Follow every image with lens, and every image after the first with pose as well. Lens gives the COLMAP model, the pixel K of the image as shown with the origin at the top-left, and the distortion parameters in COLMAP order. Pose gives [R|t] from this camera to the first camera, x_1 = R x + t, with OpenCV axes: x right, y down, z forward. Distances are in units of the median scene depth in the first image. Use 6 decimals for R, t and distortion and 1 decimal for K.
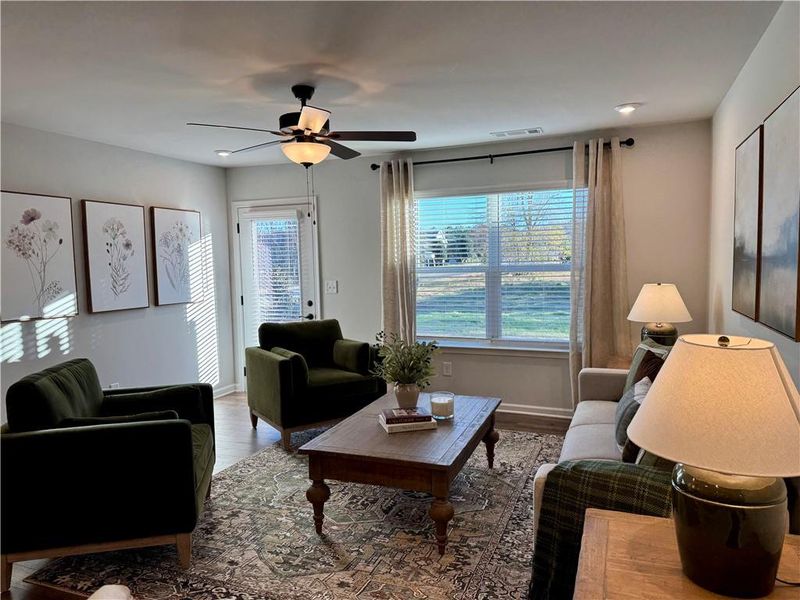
lens RADIAL K [[553.0, 0, 401.7], [0, 553.0, 301.8], [0, 0, 1]] dist [0.116297, -0.175177]
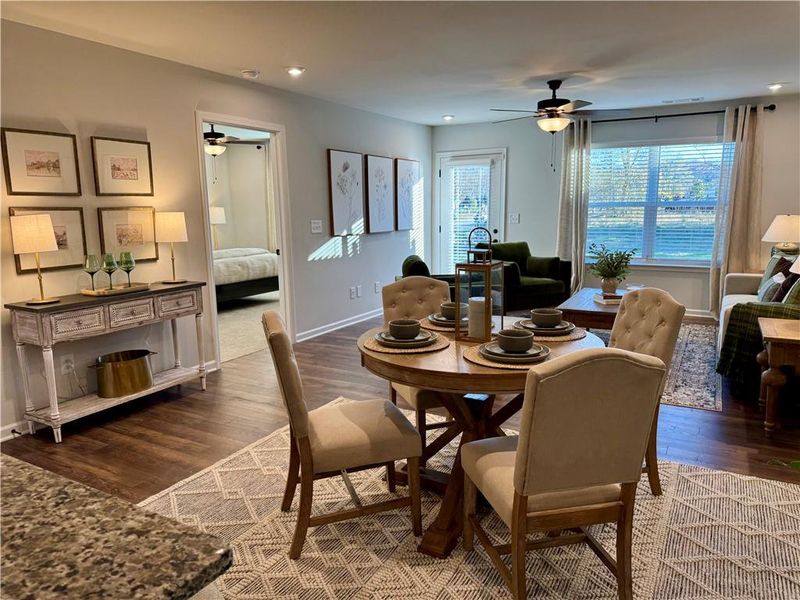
lens RADIAL K [[560.4, 0, 400.3], [0, 560.4, 307.9], [0, 0, 1]] dist [-0.000529, -0.003024]
pose [[0.990837, 0.029338, -0.131837, -0.270555], [-0.014427, 0.993528, 0.112664, 0.048513], [0.134290, -0.109730, 0.984848, -0.458929]]
